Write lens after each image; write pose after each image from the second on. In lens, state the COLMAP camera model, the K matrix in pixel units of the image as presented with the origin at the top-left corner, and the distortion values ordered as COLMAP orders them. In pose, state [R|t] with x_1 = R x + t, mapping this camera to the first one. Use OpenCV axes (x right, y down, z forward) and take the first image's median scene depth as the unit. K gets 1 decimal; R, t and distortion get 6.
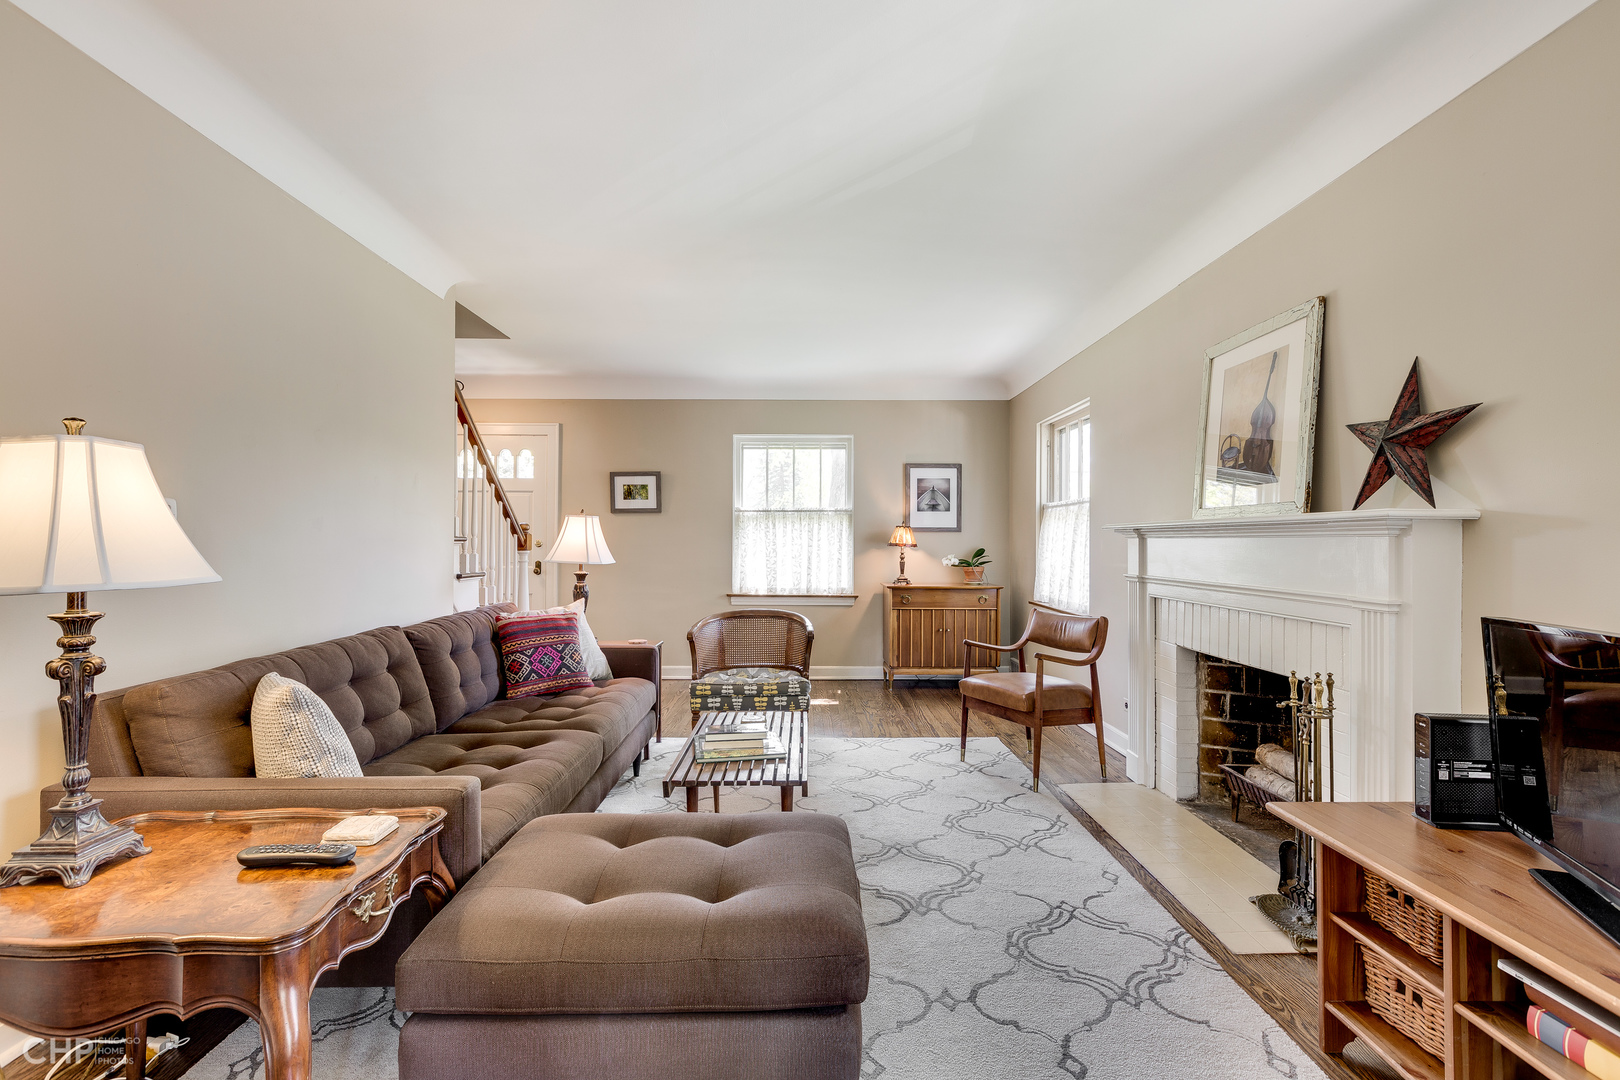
lens RADIAL K [[725.6, 0, 809.9], [0, 725.6, 536.0], [0, 0, 1]] dist [-0.001924, -0.000222]
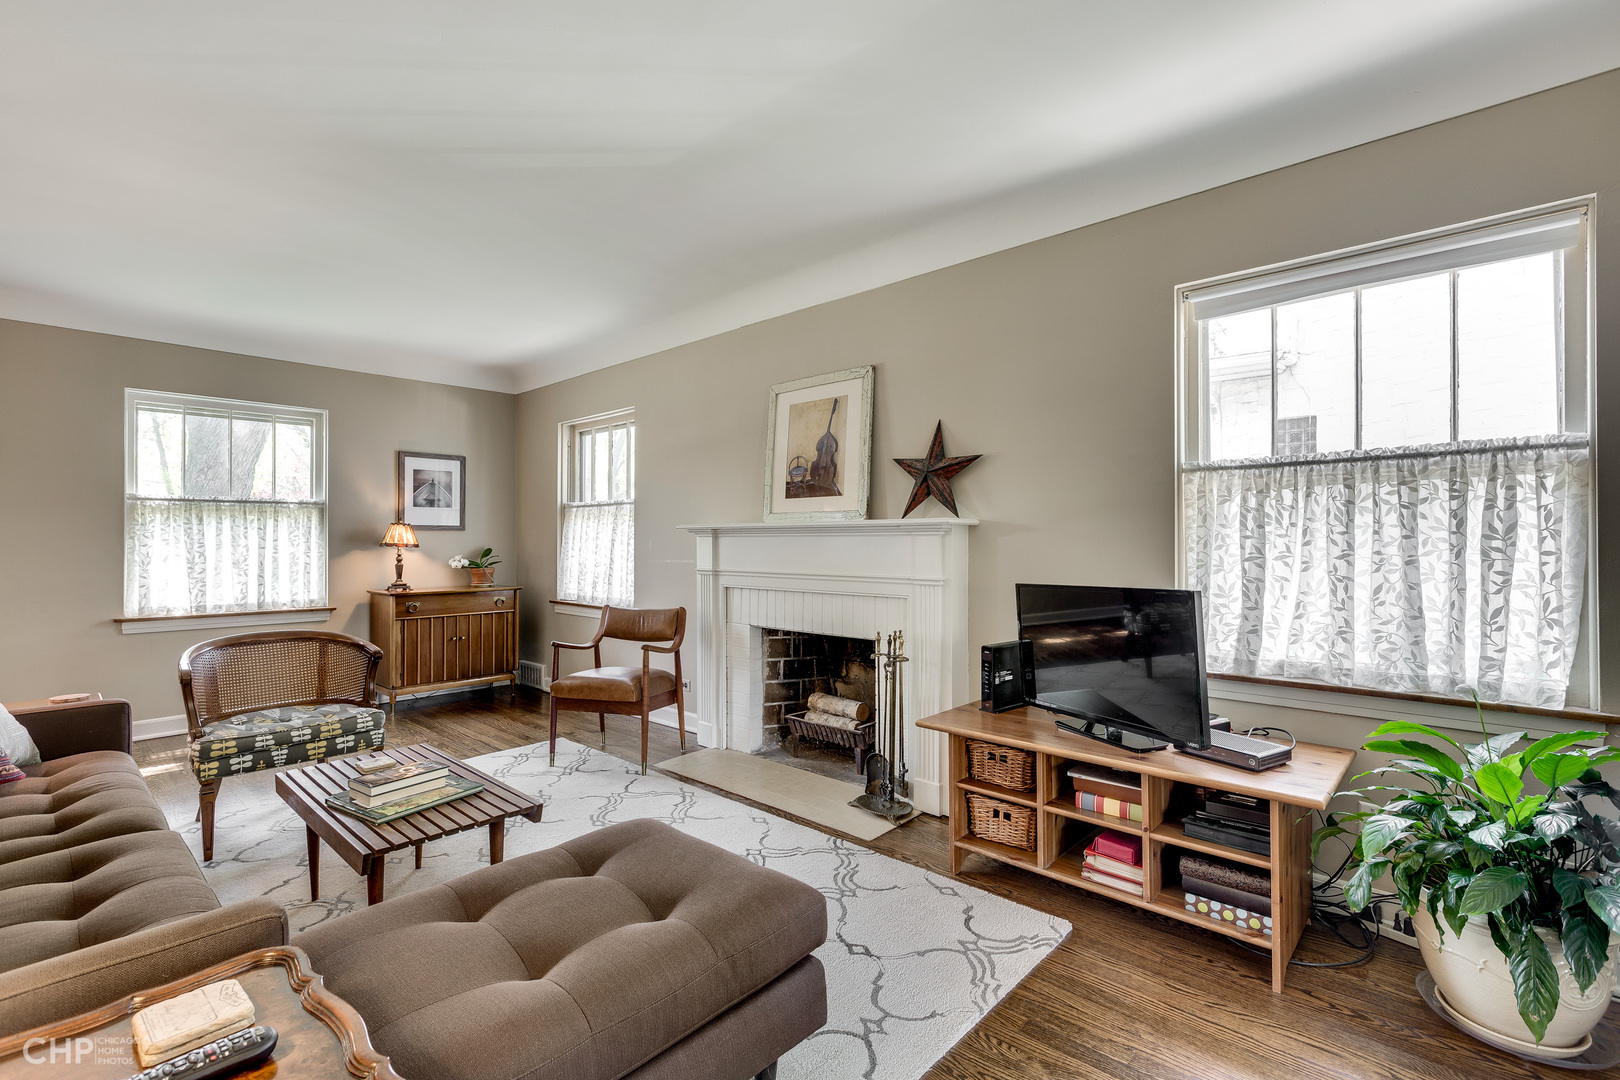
lens RADIAL K [[737.4, 0, 803.2], [0, 737.4, 535.1], [0, 0, 1]] dist [-0.002504, 0.000091]
pose [[0.682317, 0.000542, 0.731056, -0.289064], [-0.001038, 0.999999, 0.000228, -0.000607], [-0.731056, -0.000914, 0.682317, 0.080004]]
